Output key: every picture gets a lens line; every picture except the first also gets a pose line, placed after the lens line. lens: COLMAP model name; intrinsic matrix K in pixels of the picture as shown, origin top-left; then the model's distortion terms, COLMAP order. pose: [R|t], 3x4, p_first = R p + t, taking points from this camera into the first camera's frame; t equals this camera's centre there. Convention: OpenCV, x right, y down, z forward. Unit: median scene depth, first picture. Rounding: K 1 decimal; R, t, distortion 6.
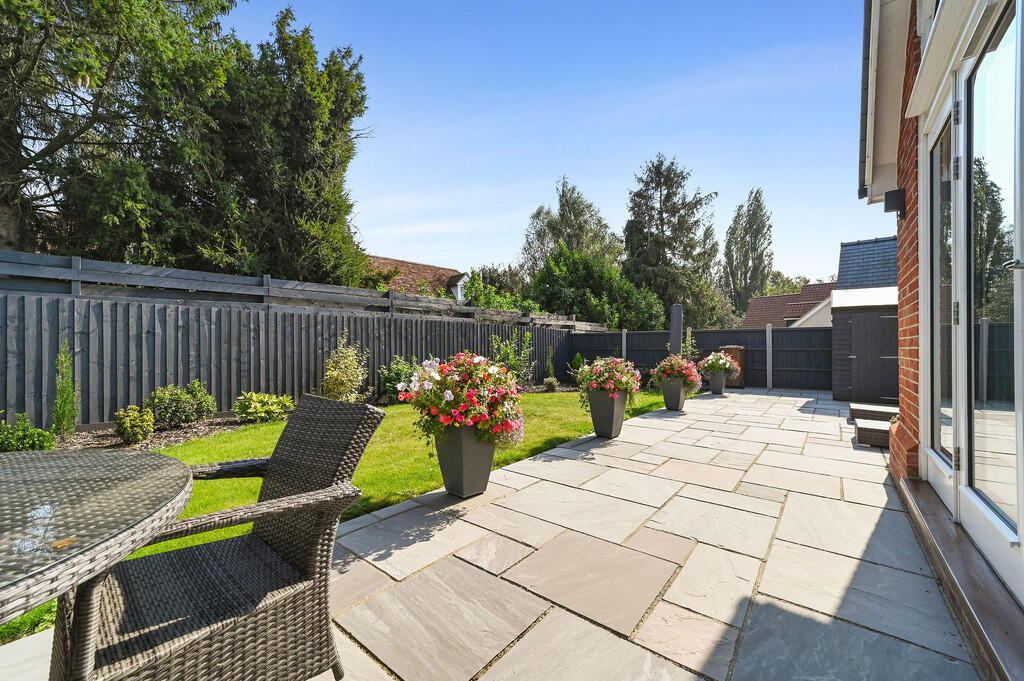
lens RADIAL K [[394.8, 0, 519.1], [0, 394.8, 344.5], [0, 0, 1]] dist [-0.018673, 0.000423]
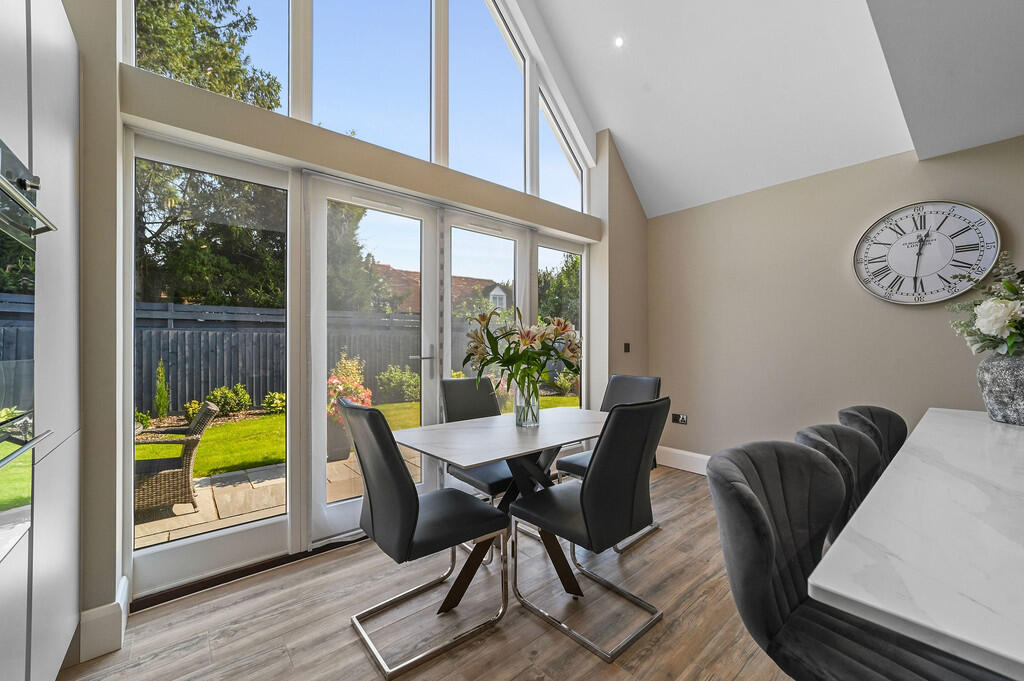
lens RADIAL K [[394.8, 0, 505.4], [0, 394.8, 340.6], [0, 0, 1]] dist [-0.018673, 0.000423]
pose [[0.979183, -0.008896, -0.202785, 0.453796], [0.006161, 0.999881, -0.014115, -0.044466], [0.202887, 0.012572, 0.979122, -0.243839]]
